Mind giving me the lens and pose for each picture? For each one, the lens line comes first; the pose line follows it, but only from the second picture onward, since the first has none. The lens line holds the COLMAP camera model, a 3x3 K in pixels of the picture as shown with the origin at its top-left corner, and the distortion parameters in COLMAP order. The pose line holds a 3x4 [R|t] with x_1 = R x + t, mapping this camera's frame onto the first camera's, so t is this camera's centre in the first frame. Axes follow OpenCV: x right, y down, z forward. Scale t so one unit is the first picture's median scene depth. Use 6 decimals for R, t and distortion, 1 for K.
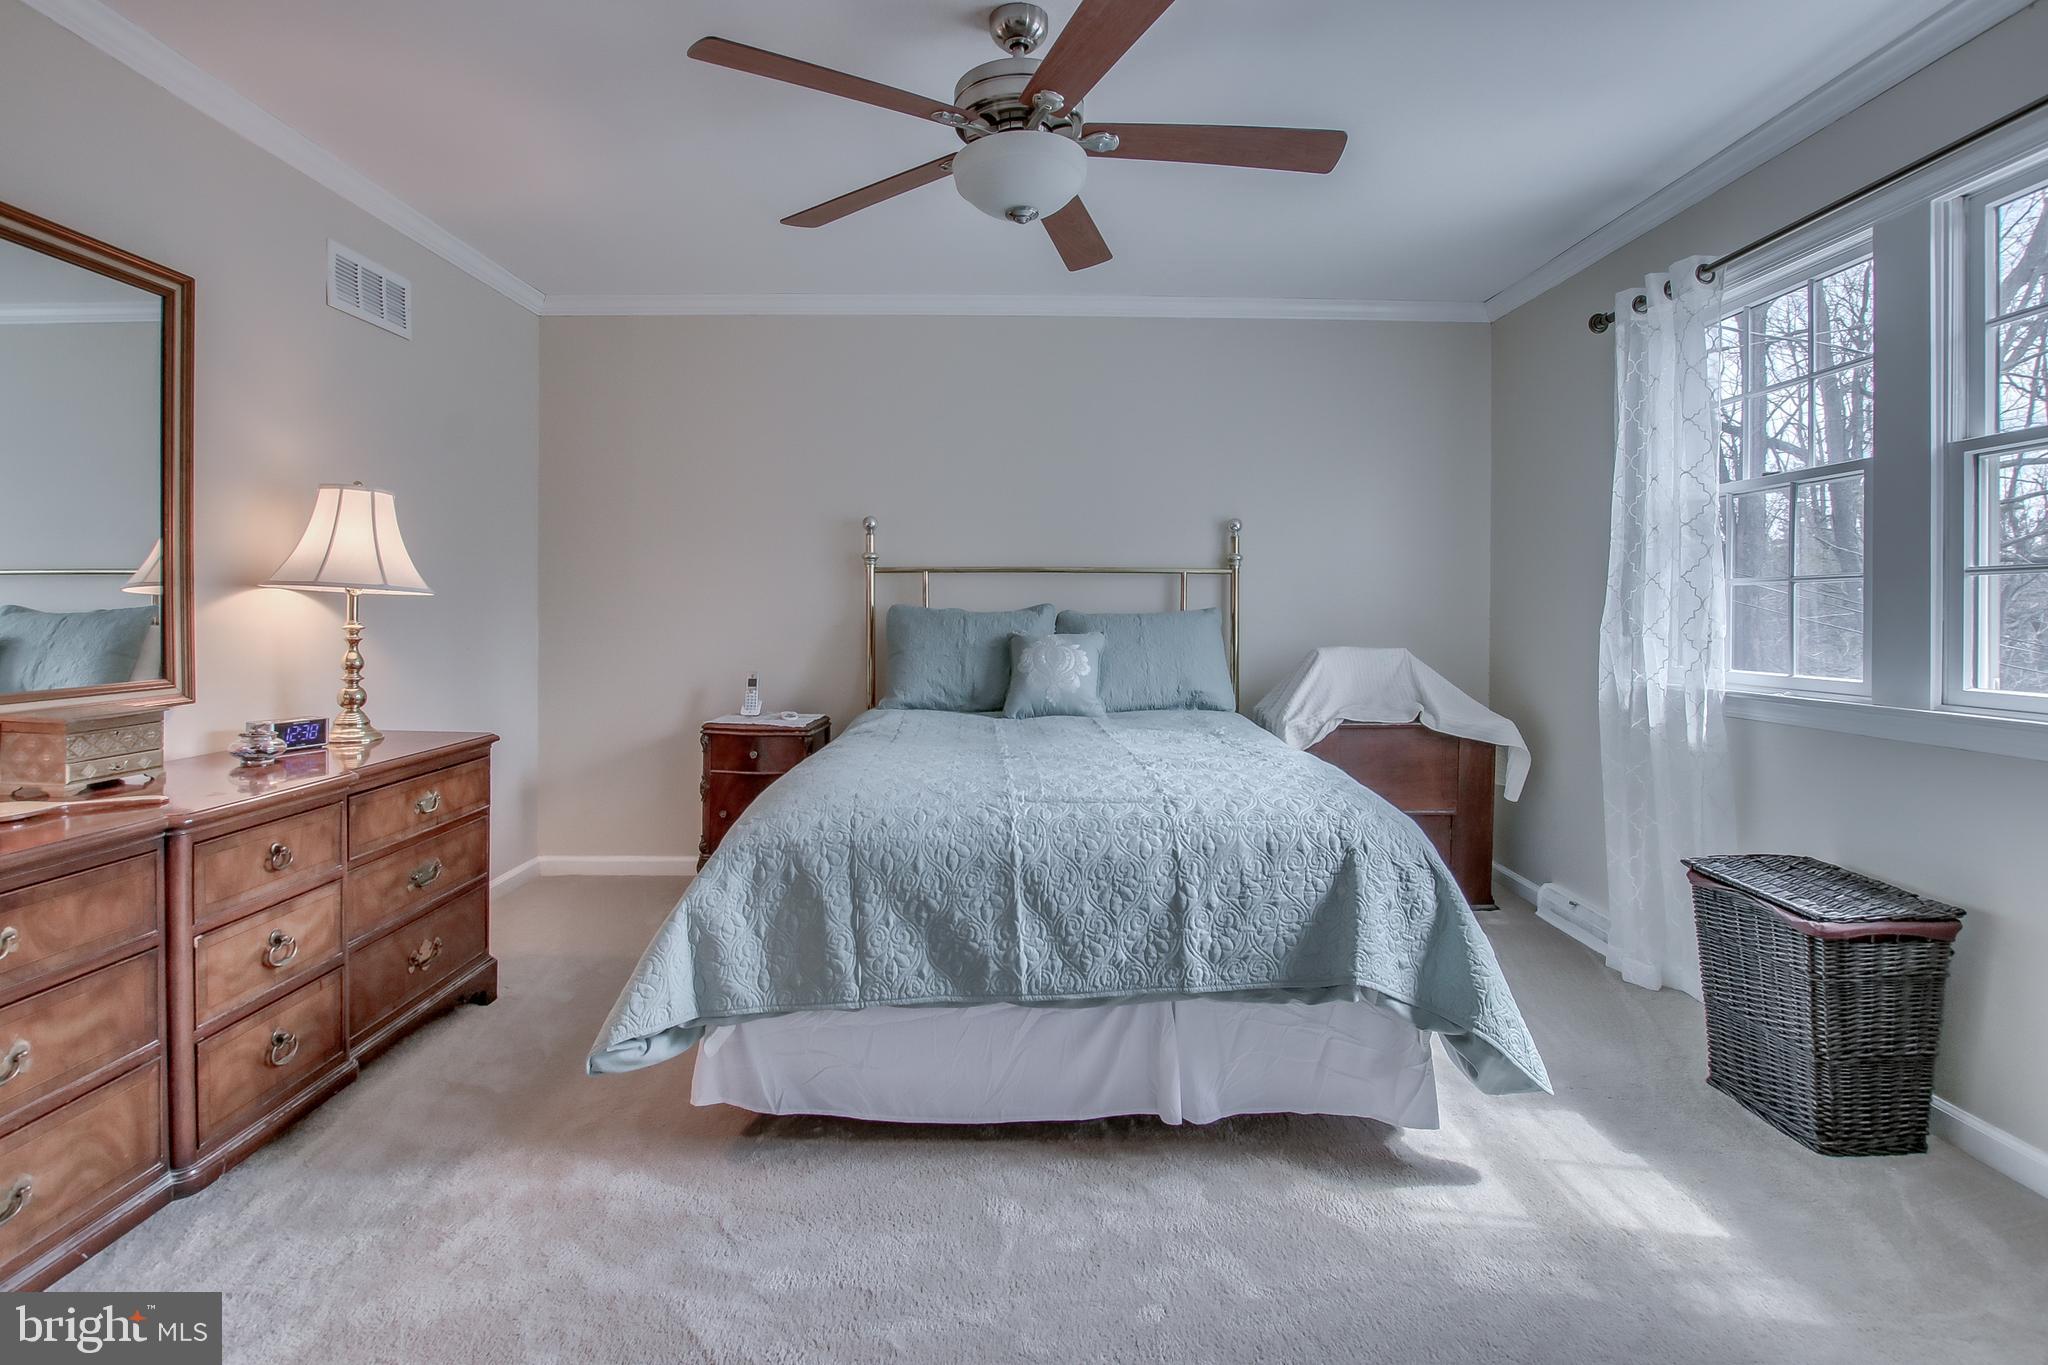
lens RADIAL K [[955.1, 0, 1033.5], [0, 955.1, 645.0], [0, 0, 1]] dist [-0.029484, 0.004042]
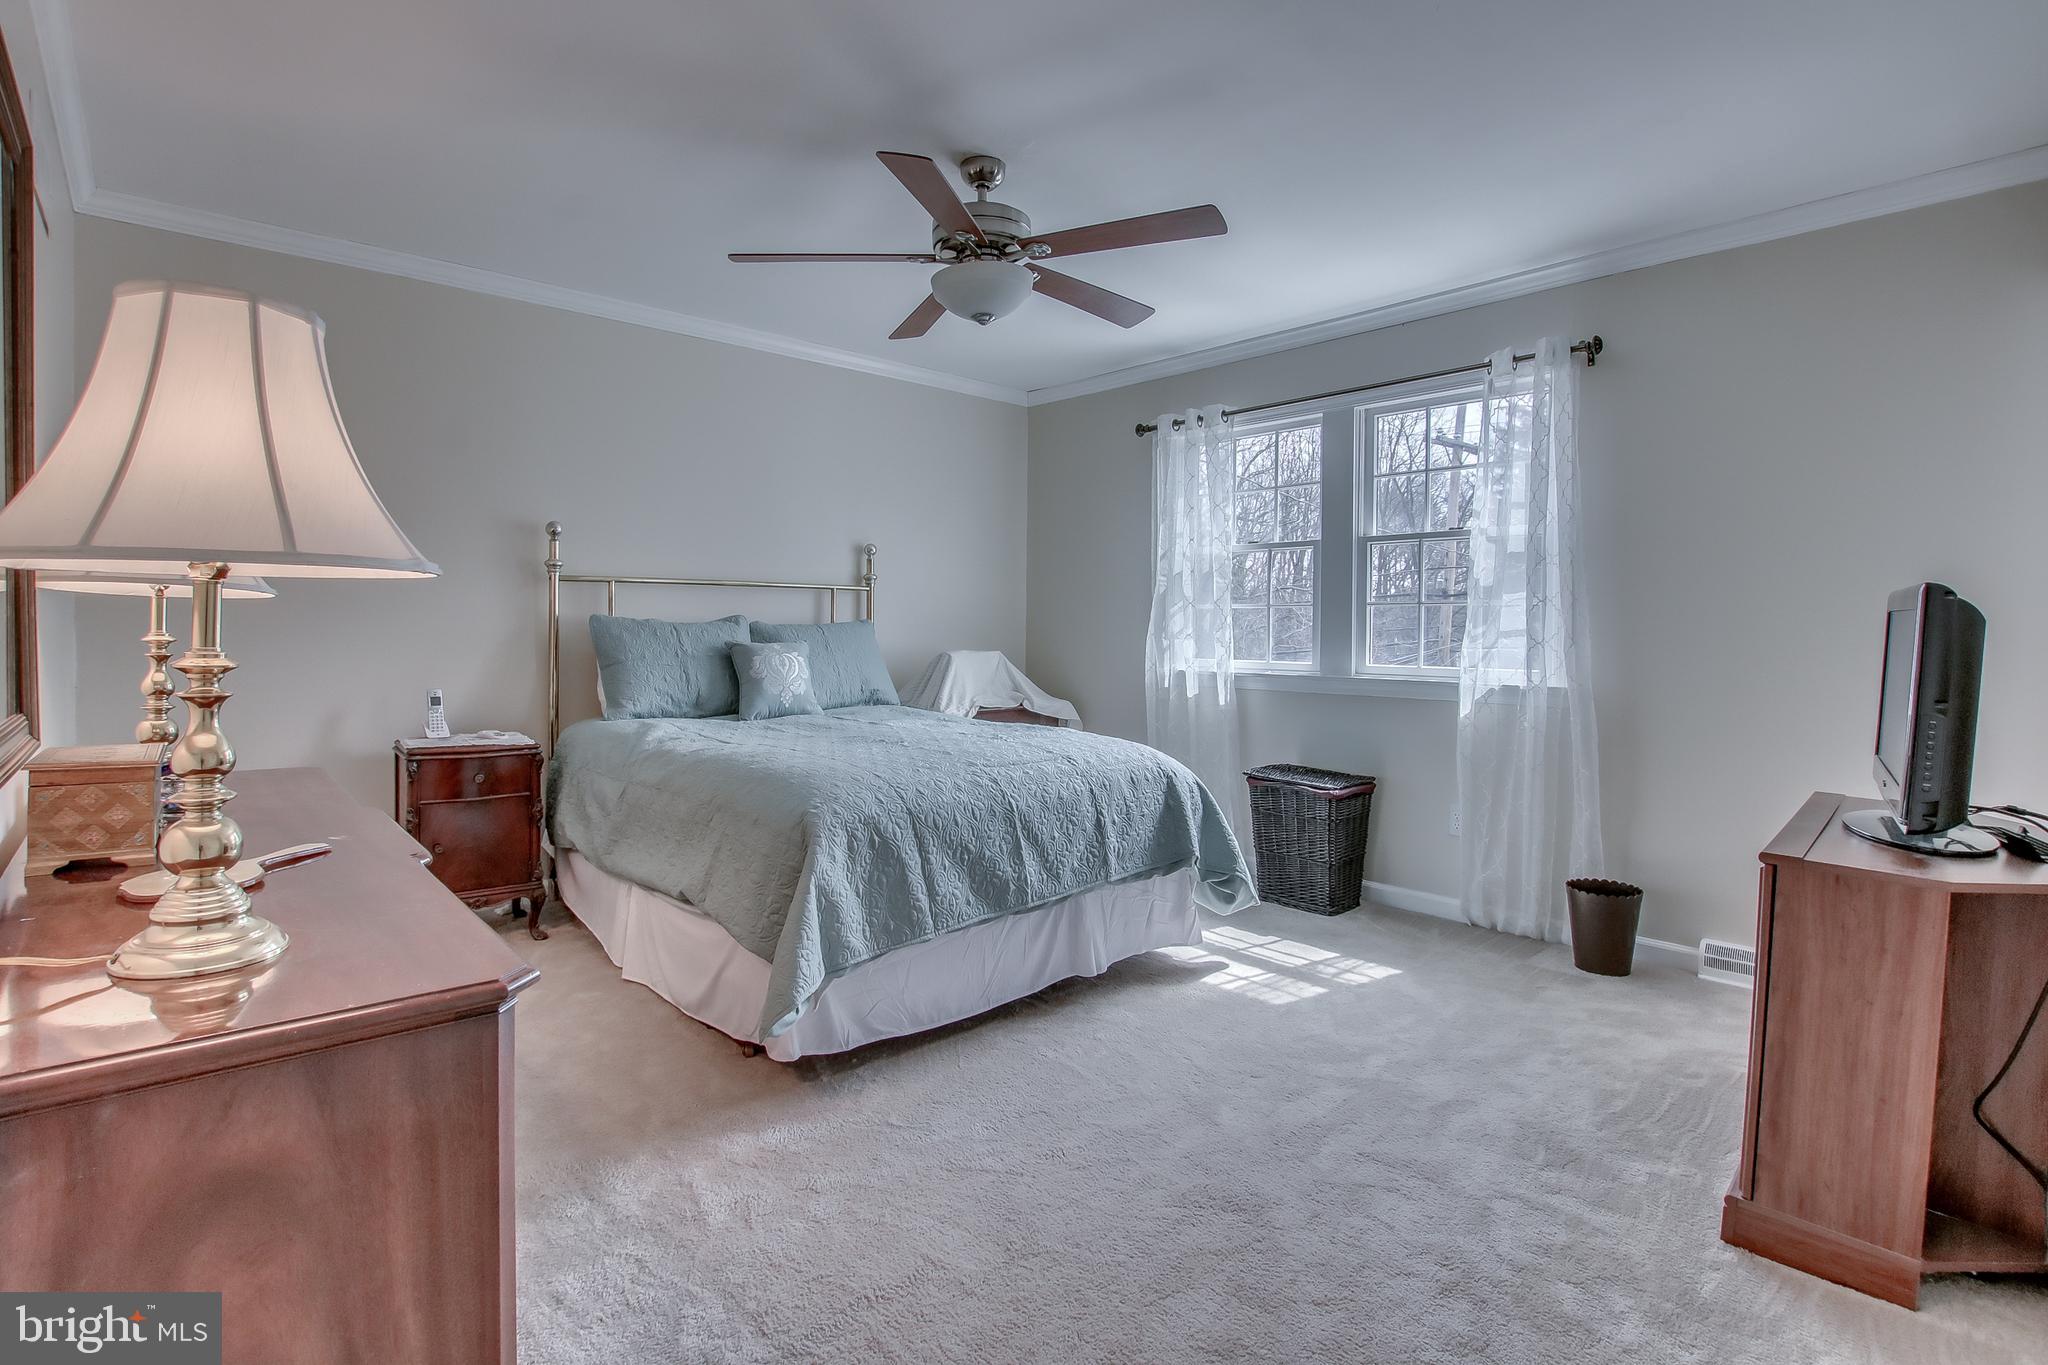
lens RADIAL K [[955.1, 0, 1008.7], [0, 955.1, 683.0], [0, 0, 1]] dist [-0.029484, 0.004042]
pose [[0.759542, -0.036103, 0.649455, -0.845780], [0.017500, 0.999231, 0.035081, 0.002090], [-0.650222, -0.015280, 0.759590, -0.018640]]
